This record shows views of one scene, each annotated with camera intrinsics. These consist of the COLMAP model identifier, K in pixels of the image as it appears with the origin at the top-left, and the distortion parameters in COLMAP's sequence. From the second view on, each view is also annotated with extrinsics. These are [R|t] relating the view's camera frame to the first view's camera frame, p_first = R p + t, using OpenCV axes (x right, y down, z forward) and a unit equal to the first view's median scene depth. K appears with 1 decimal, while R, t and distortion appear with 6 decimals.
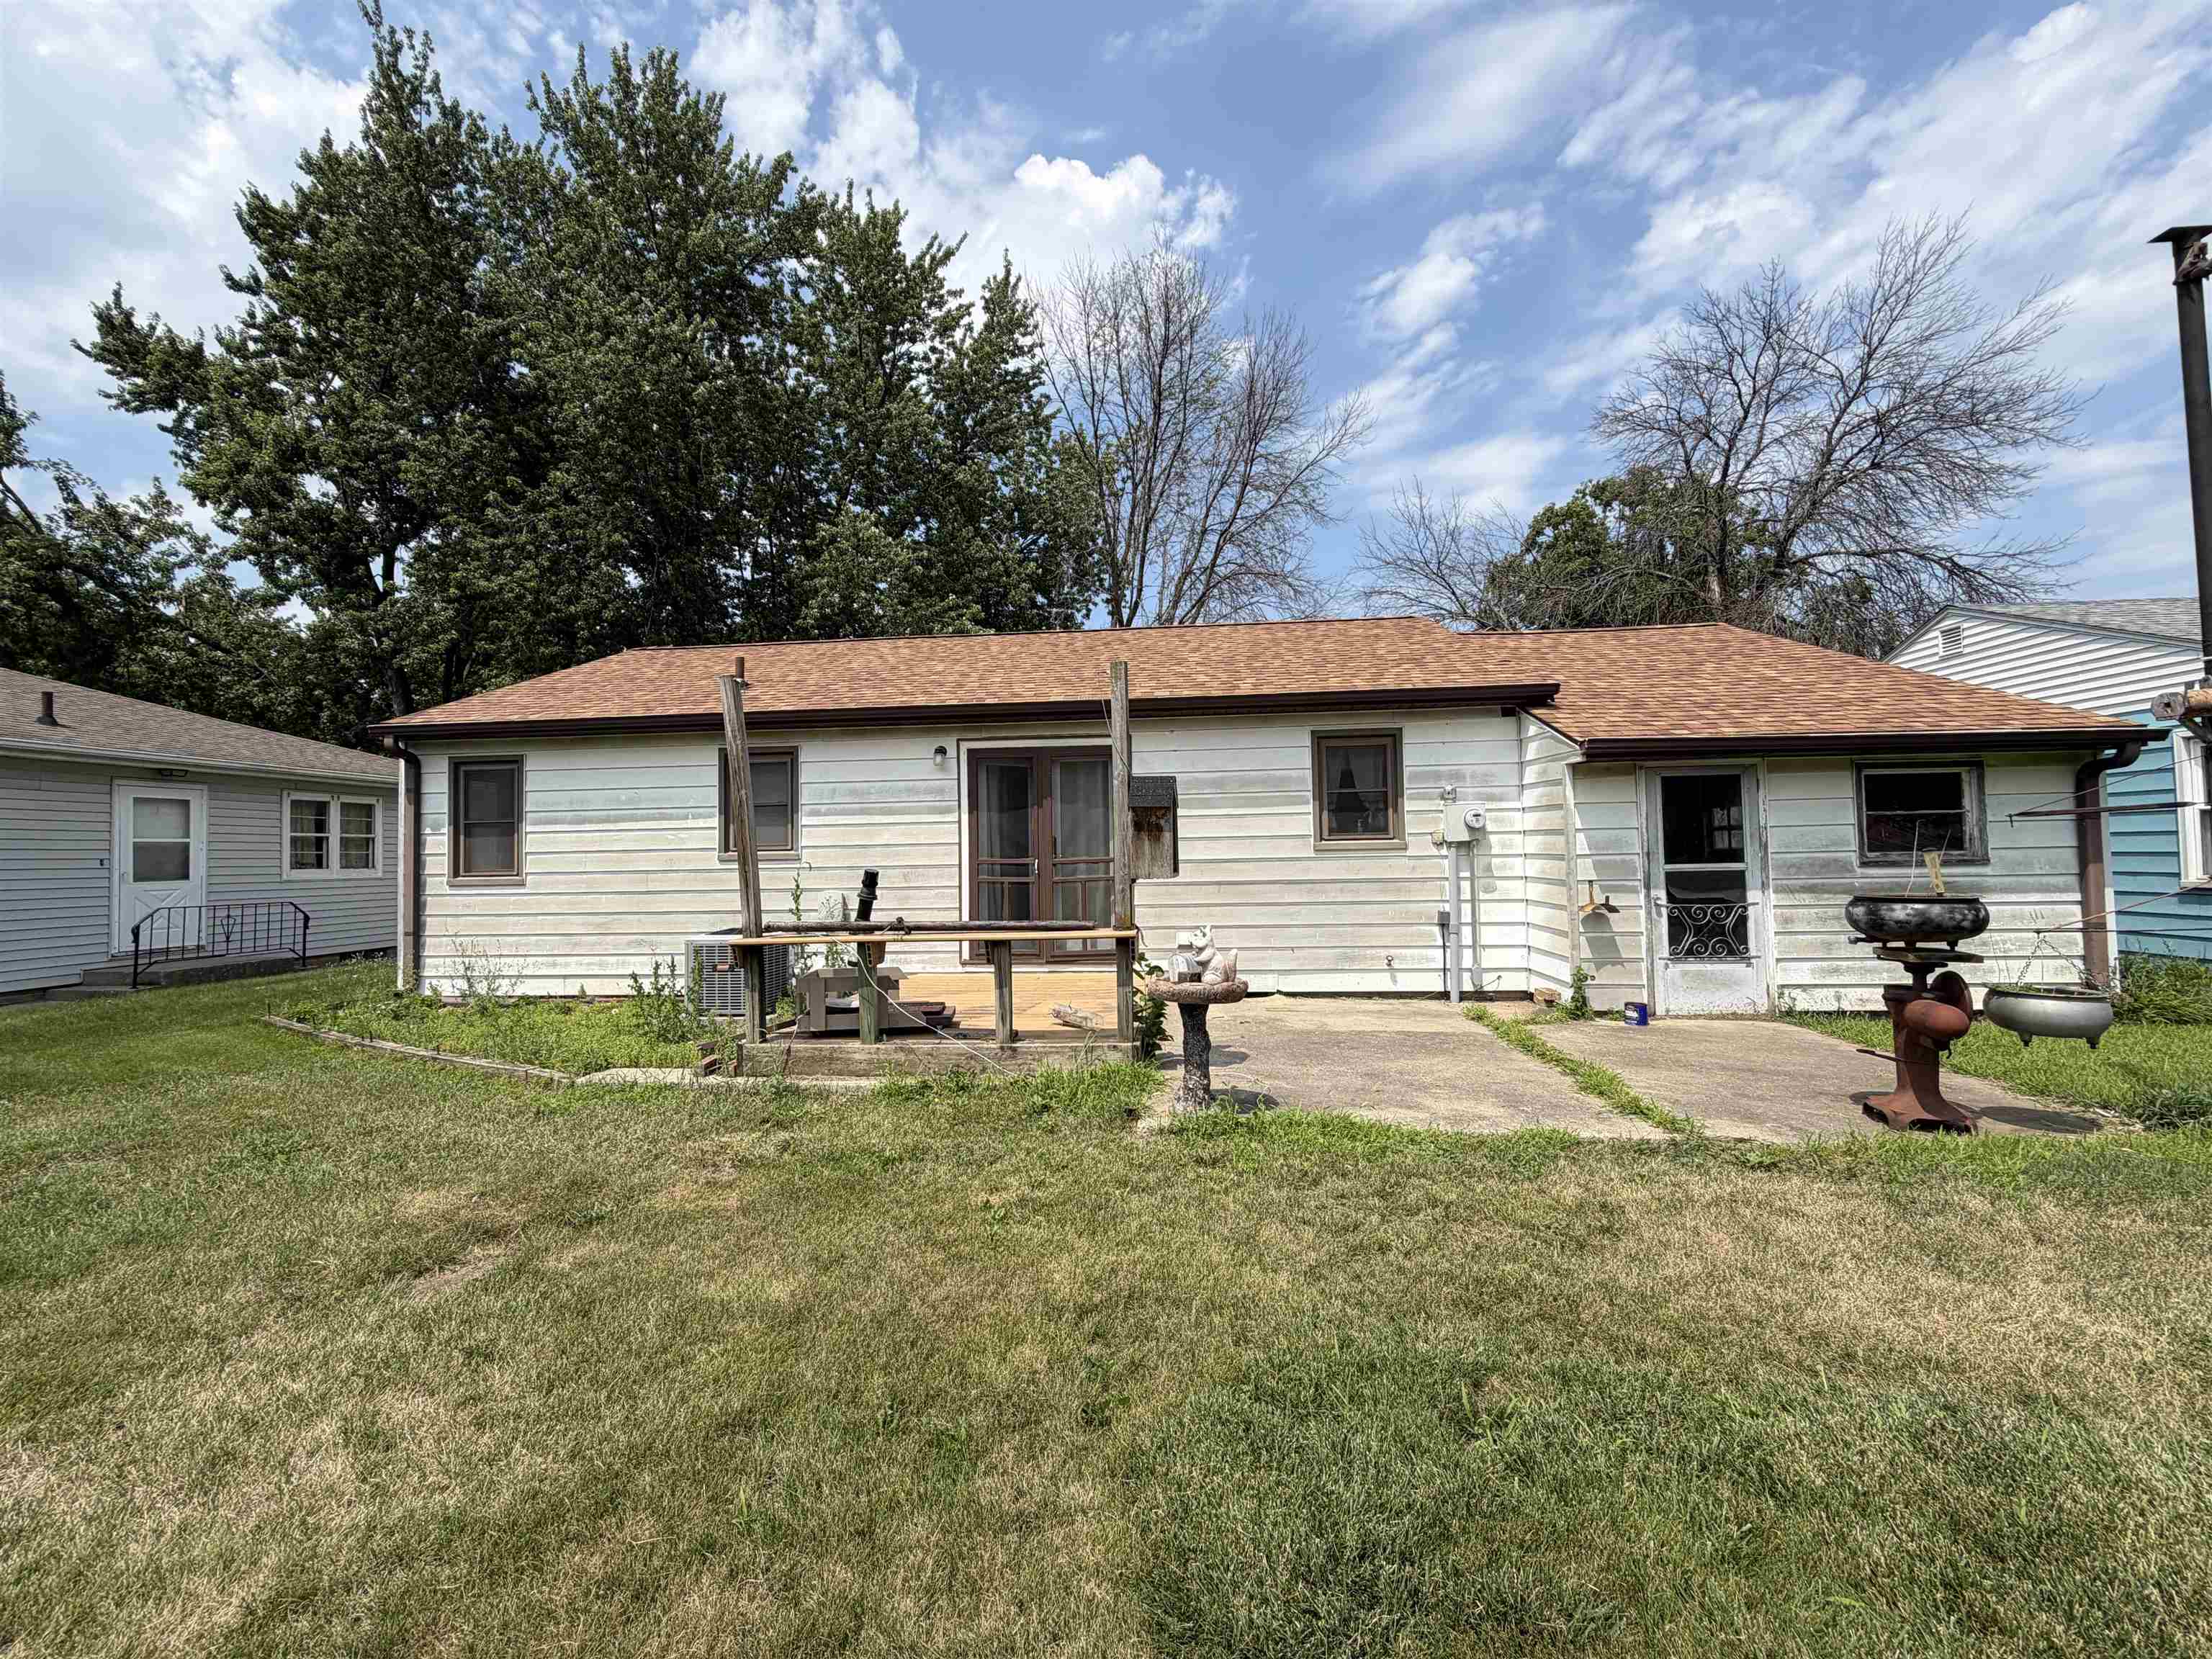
lens RADIAL K [[871.8, 0, 1106.0], [0, 871.8, 829.5], [0, 0, 1]] dist [-0.013437, -0.000195]
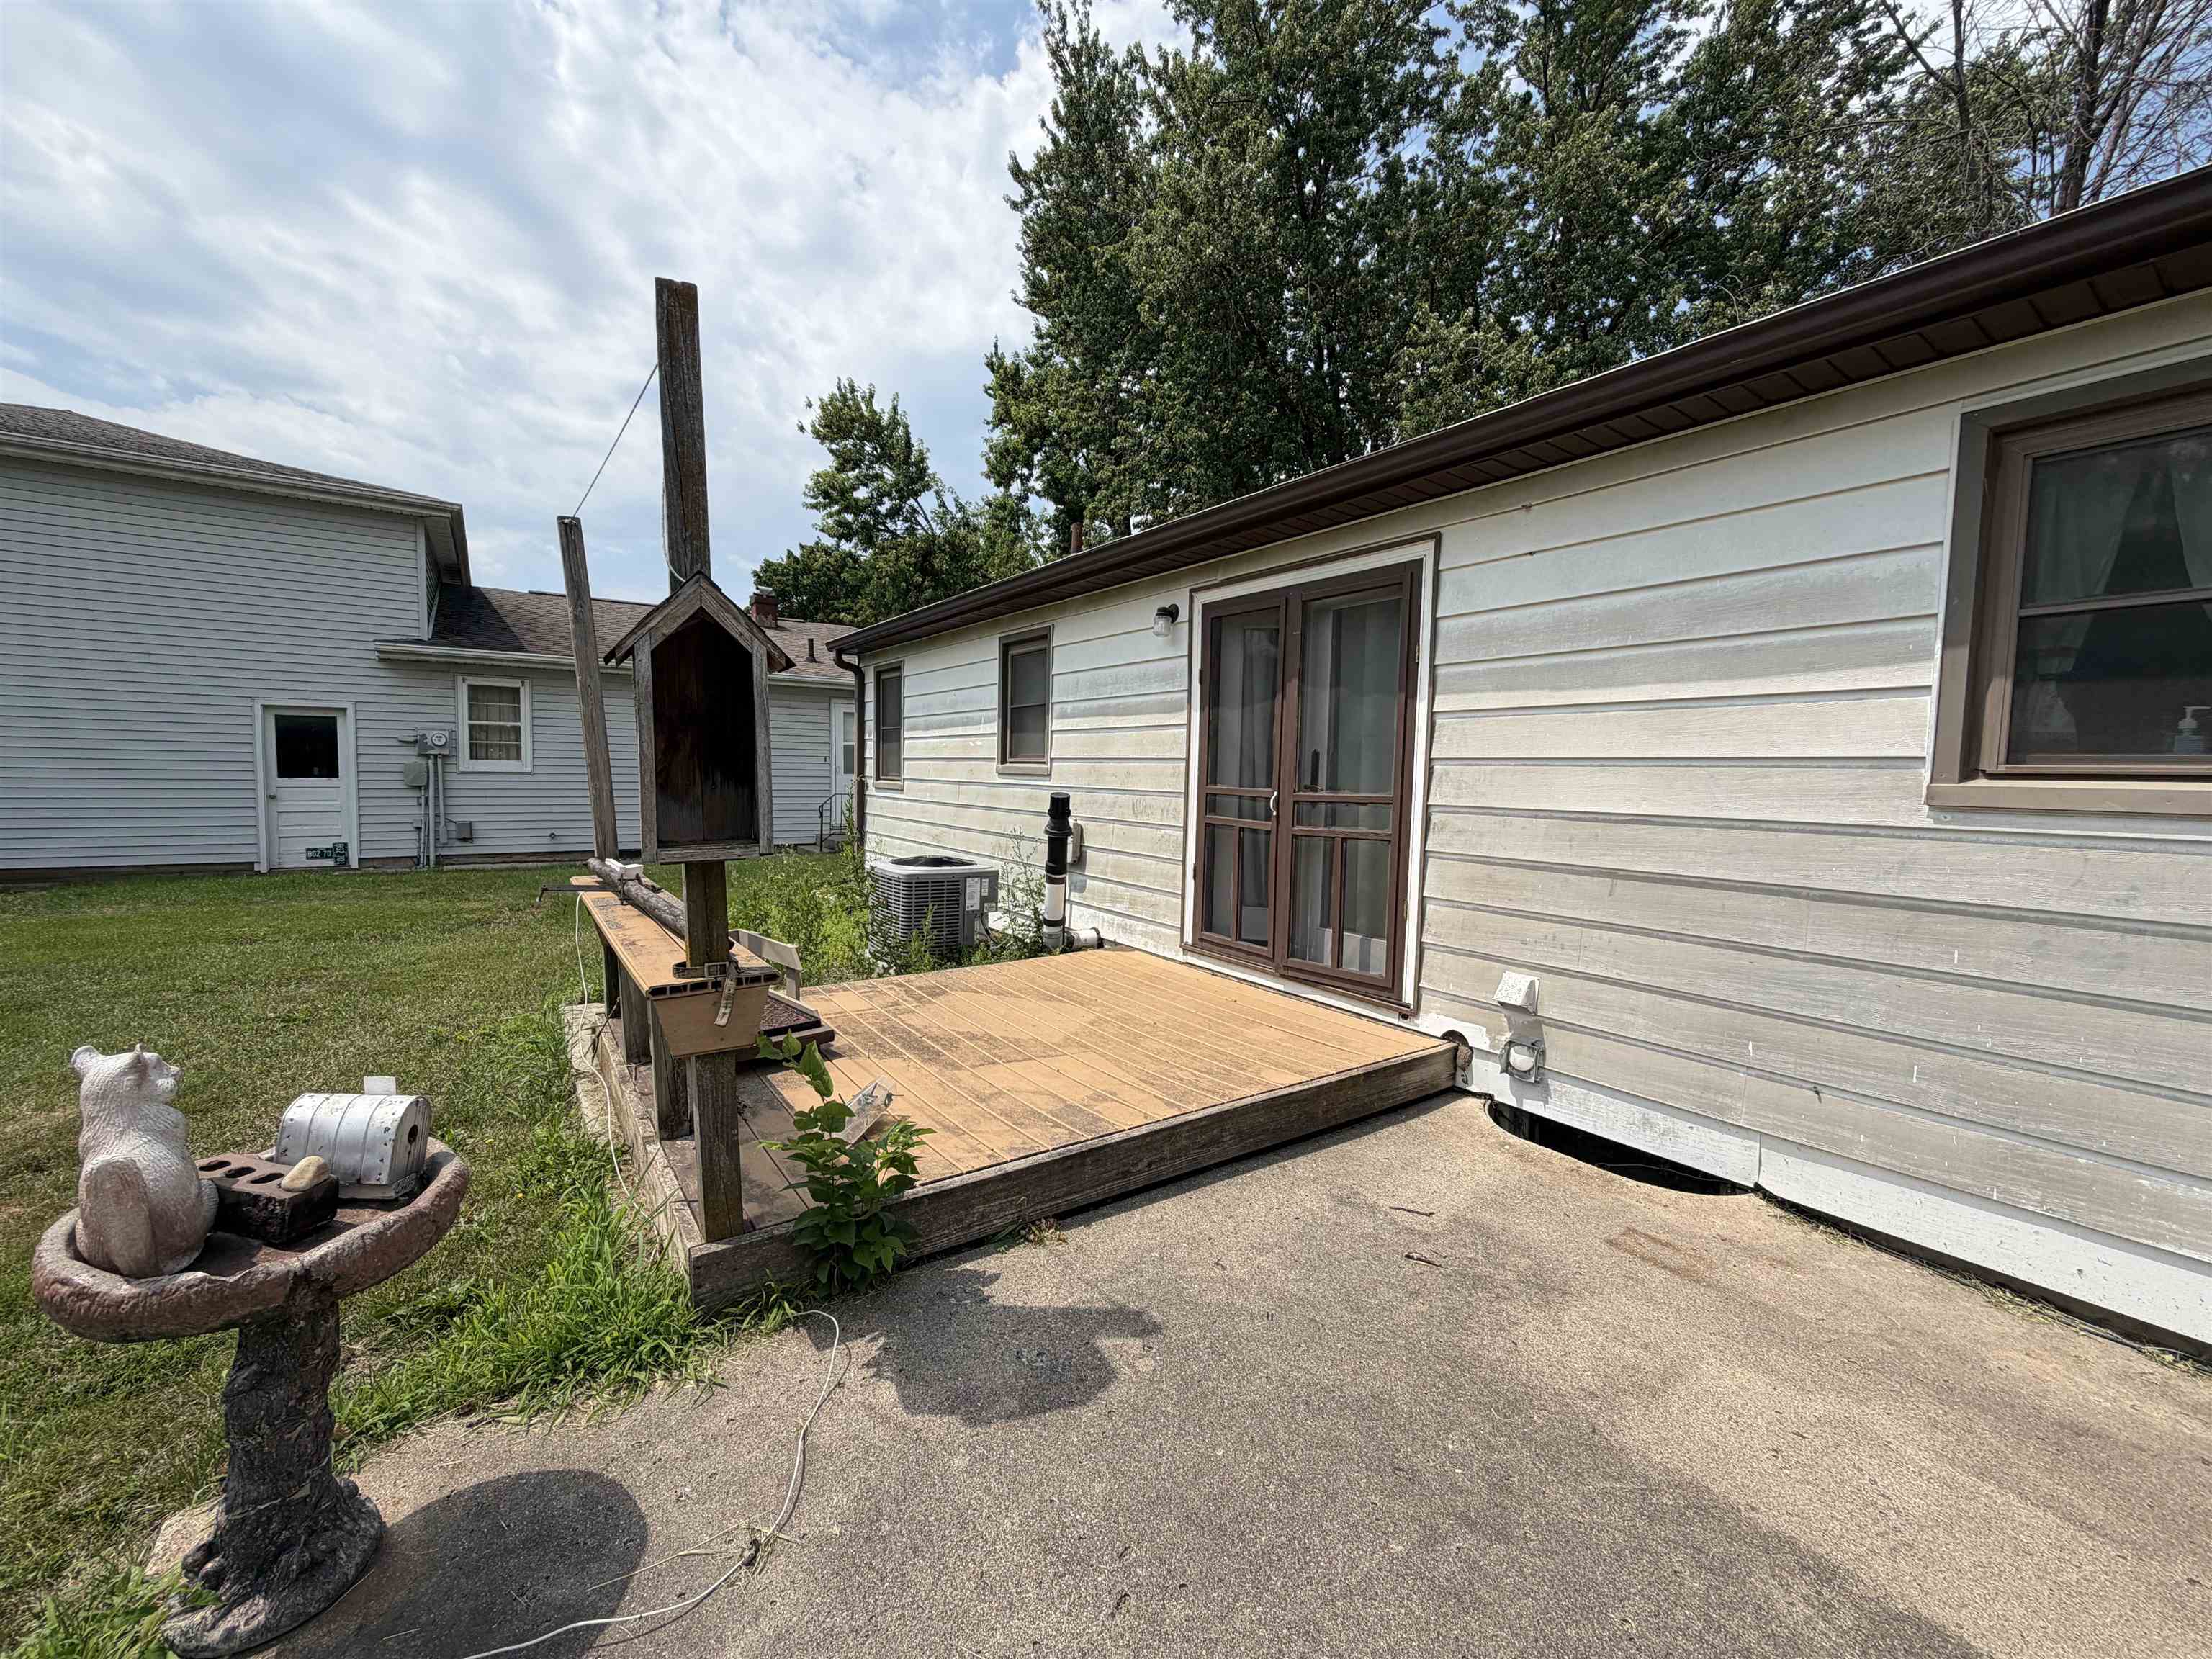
lens RADIAL K [[871.8, 0, 1106.0], [0, 871.8, 829.5], [0, 0, 1]] dist [-0.013437, -0.000195]
pose [[0.630969, 0.084761, -0.771164, 0.283677], [-0.005736, 0.994496, 0.104615, 0.000865], [0.775787, -0.061585, 0.627982, 0.558420]]
